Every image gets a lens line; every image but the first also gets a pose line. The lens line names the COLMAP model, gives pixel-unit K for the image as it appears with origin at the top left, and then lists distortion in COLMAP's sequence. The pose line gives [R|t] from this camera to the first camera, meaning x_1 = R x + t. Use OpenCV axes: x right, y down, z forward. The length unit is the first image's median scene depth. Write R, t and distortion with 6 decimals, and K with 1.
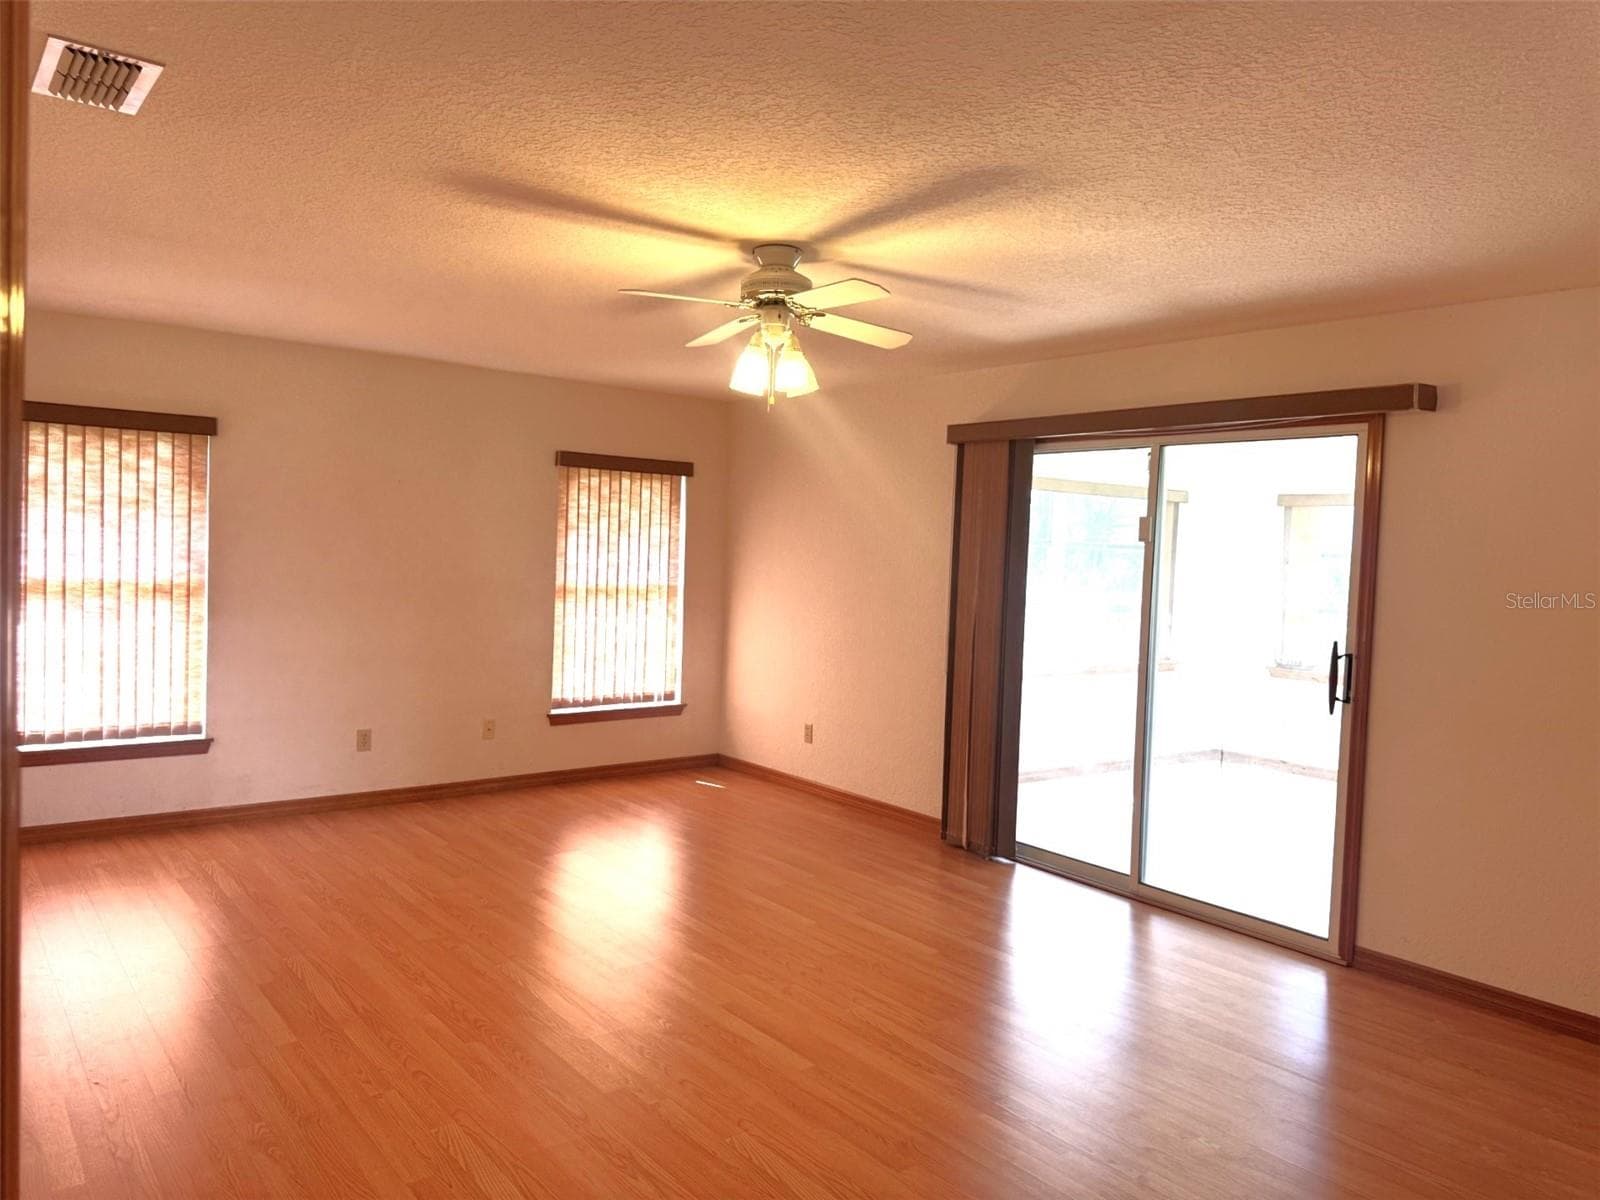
lens RADIAL K [[1121.8, 0, 801.0], [0, 1121.8, 568.1], [0, 0, 1]] dist [-0.001289, -0.003524]
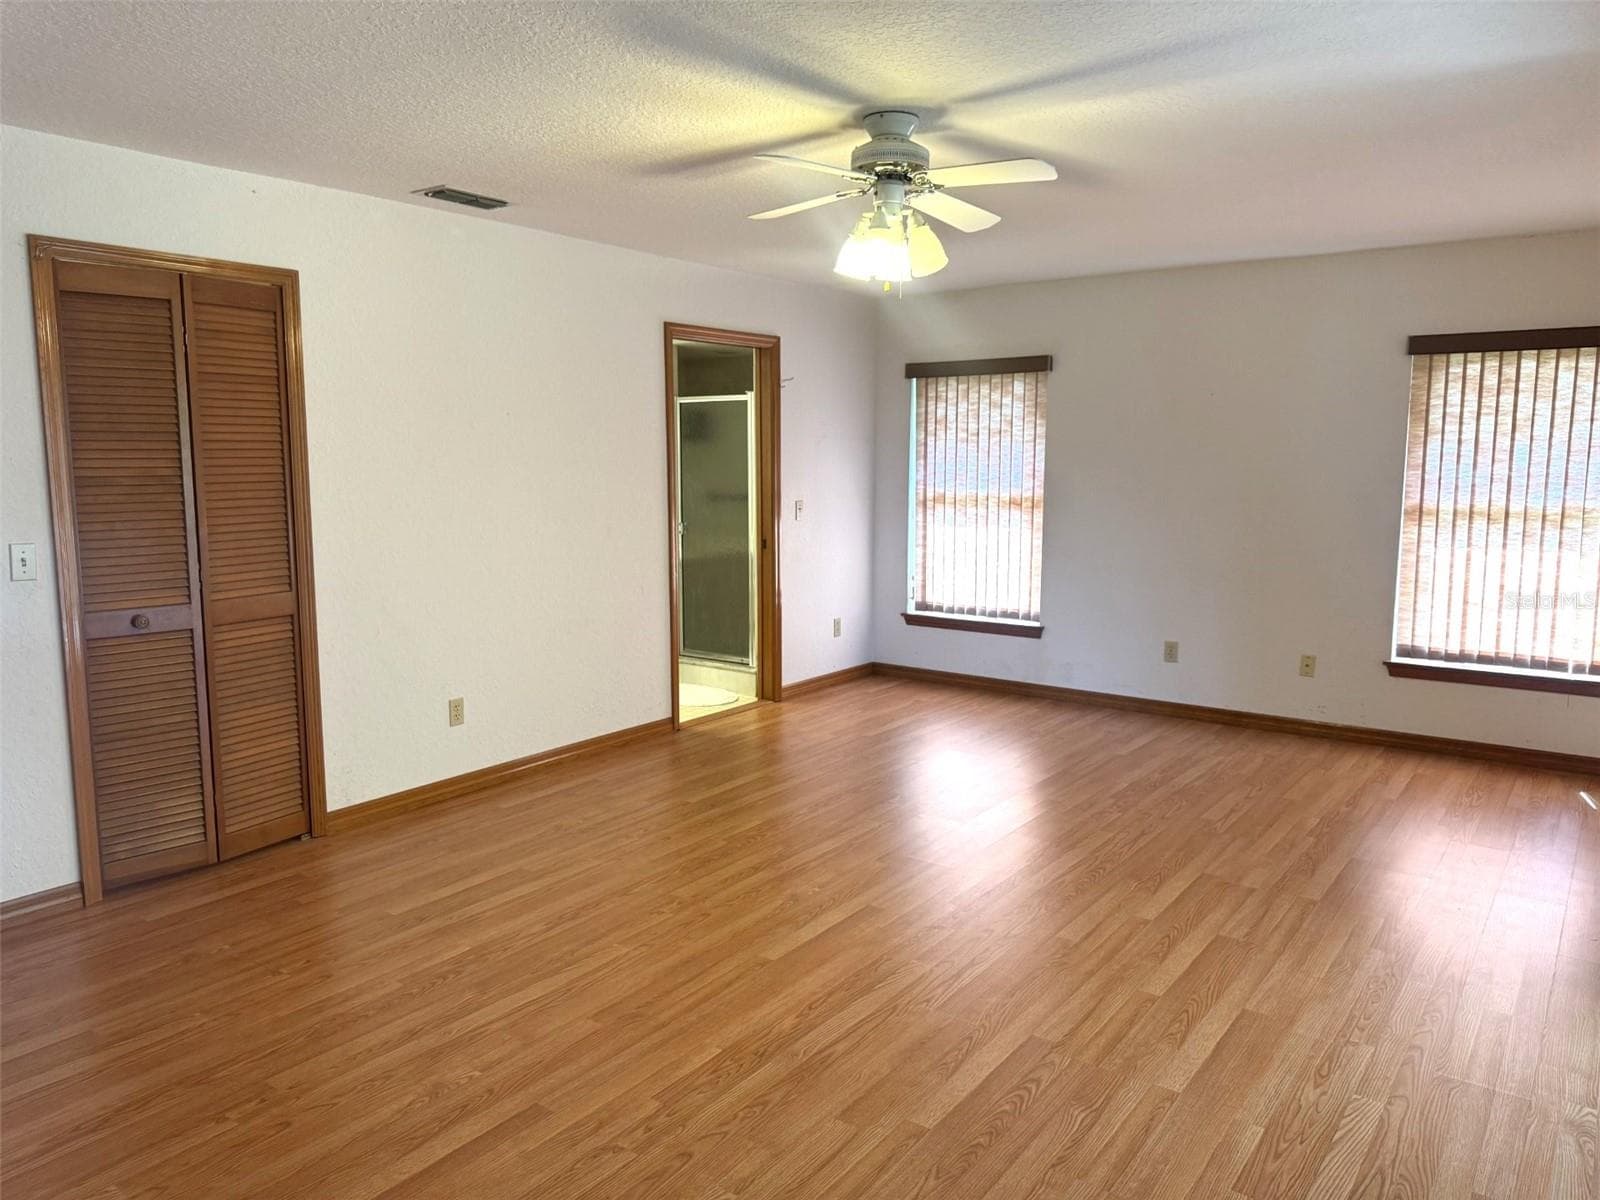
lens RADIAL K [[1104.3, 0, 800.0], [0, 1104.3, 600.0], [0, 0, 1]] dist [0.003718, 0.001180]
pose [[0.239689, 0.092723, -0.966412, 0.545593], [-0.005762, 0.995547, 0.094089, 0.013039], [0.970833, -0.016983, 0.239156, 0.459329]]
